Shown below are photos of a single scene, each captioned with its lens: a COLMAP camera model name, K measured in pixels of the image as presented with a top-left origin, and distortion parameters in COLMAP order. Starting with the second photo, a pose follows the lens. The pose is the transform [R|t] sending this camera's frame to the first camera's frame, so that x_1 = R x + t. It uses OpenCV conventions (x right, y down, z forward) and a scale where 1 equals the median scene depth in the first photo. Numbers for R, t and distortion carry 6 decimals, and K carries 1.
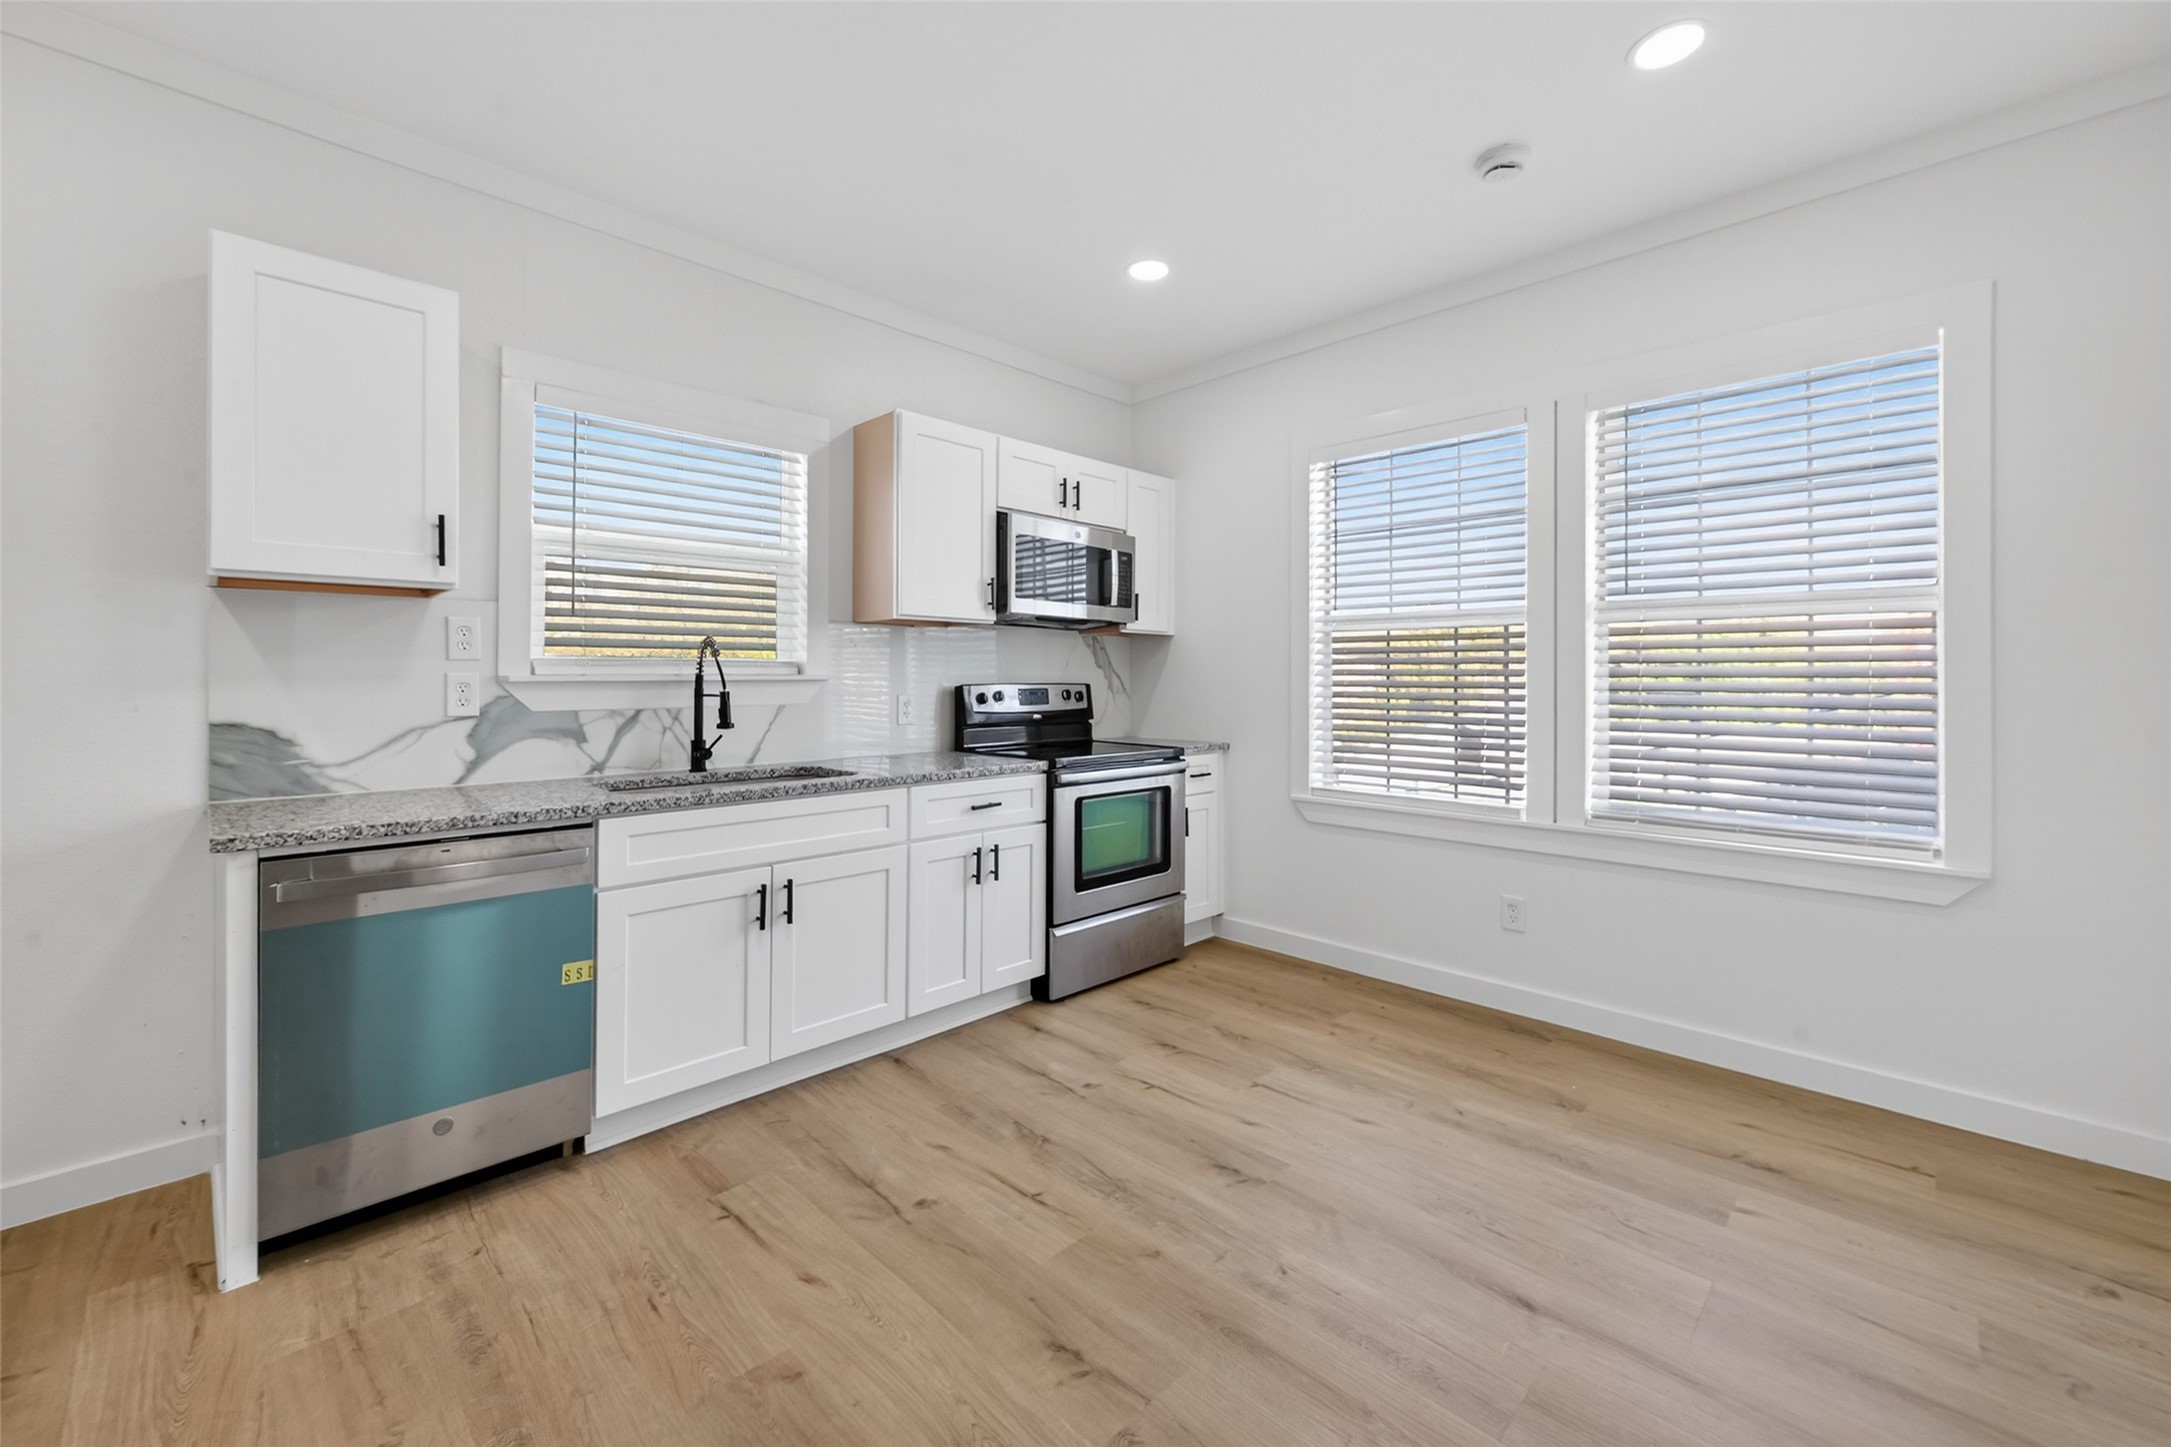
lens RADIAL K [[889.4, 0, 1087.8], [0, 889.4, 675.7], [0, 0, 1]] dist [-0.001086, -0.000497]
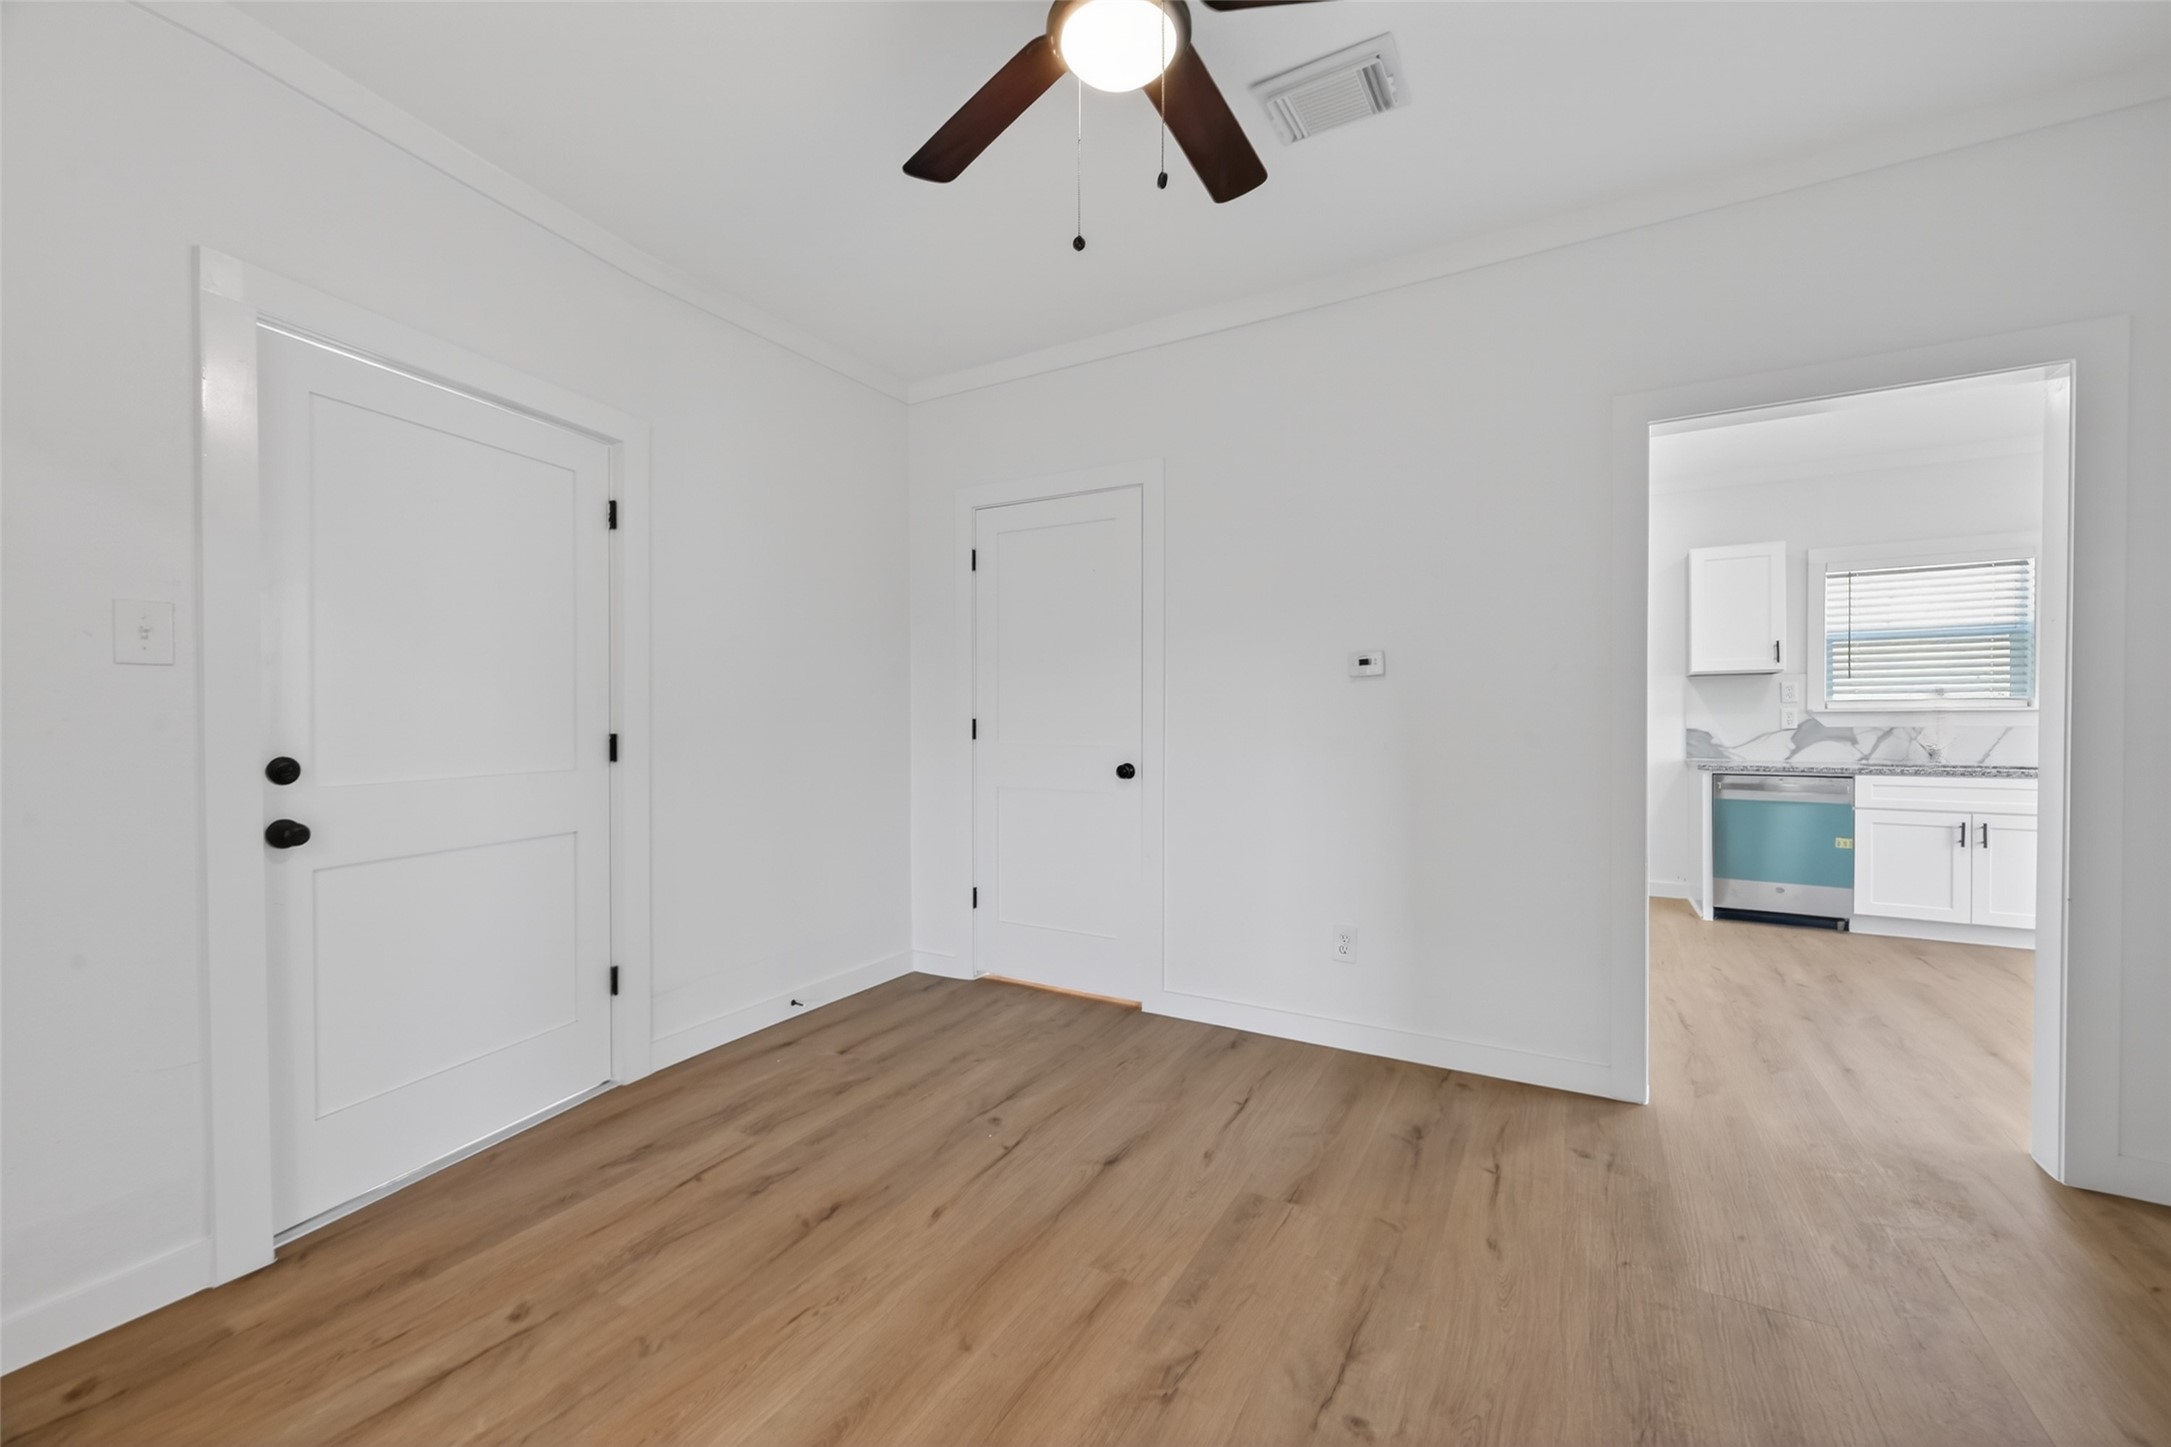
lens RADIAL K [[858.8, 0, 1087.1], [0, 858.8, 714.1], [0, 0, 1]] dist [0.001802, 0.000039]
pose [[0.260753, -0.006348, -0.965385, 0.898306], [0.006456, 0.999967, -0.004832, 0.010378], [0.965384, -0.004972, 0.260786, -1.230393]]
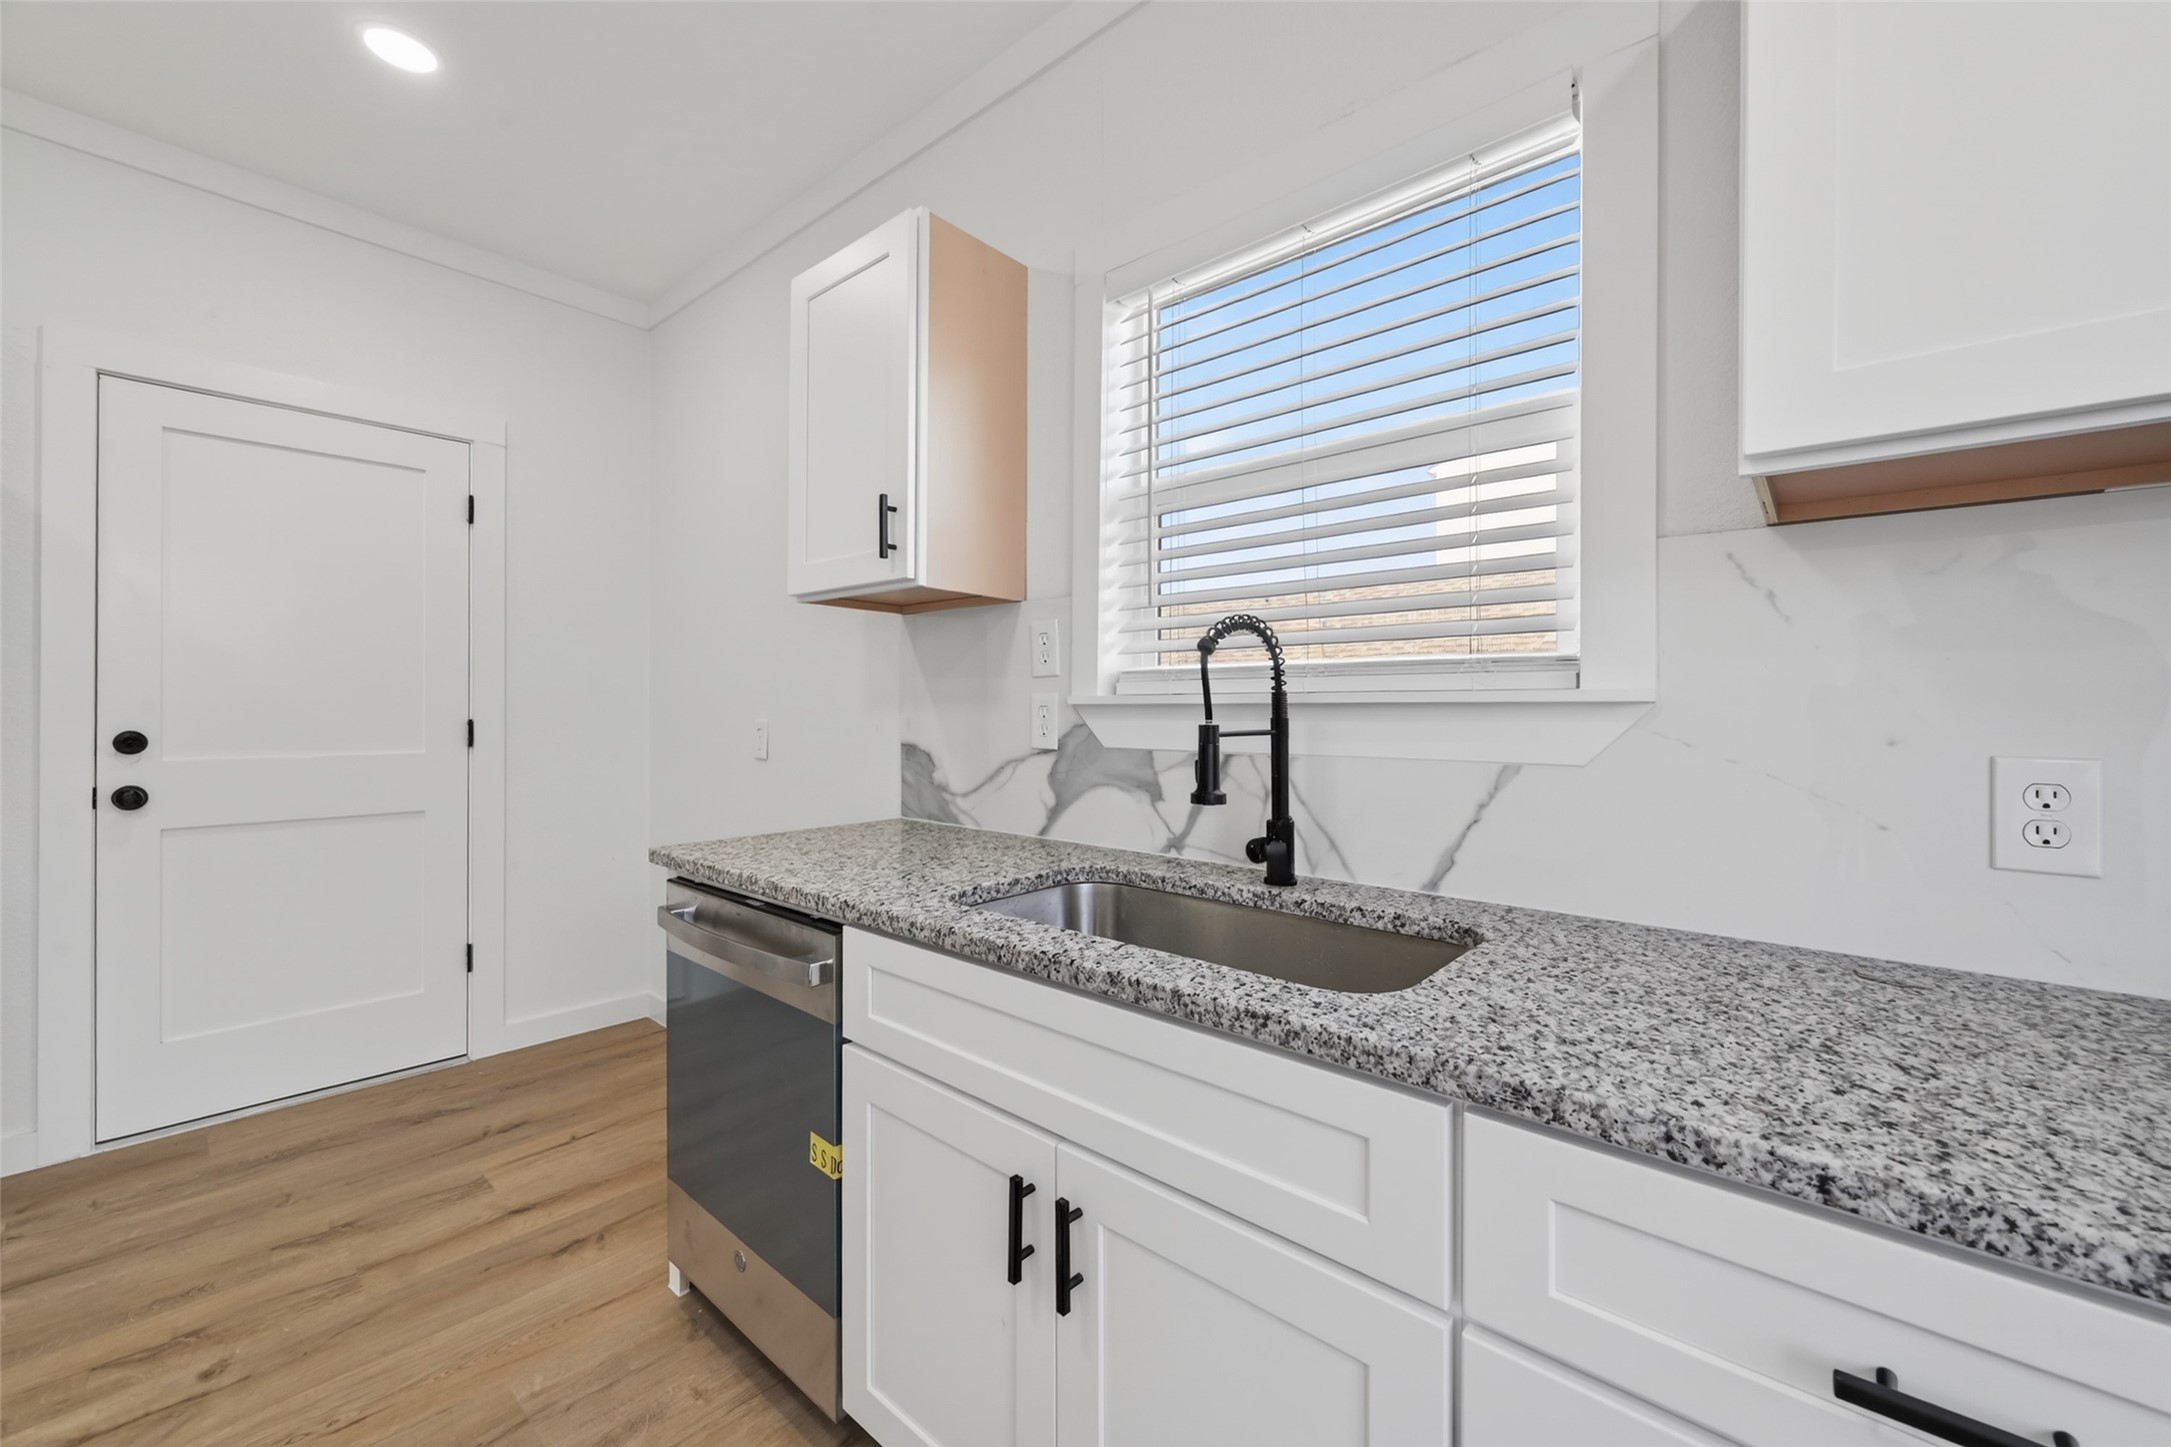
lens RADIAL K [[875.0, 0, 1086.9], [0, 875.0, 699.0], [0, 0, 1]] dist [0.002375, 0.000418]
pose [[0.053981, -0.000660, -0.998542, 0.065473], [0.007825, 0.999969, -0.000238, 0.002221], [0.998511, -0.007801, 0.053984, 1.042817]]
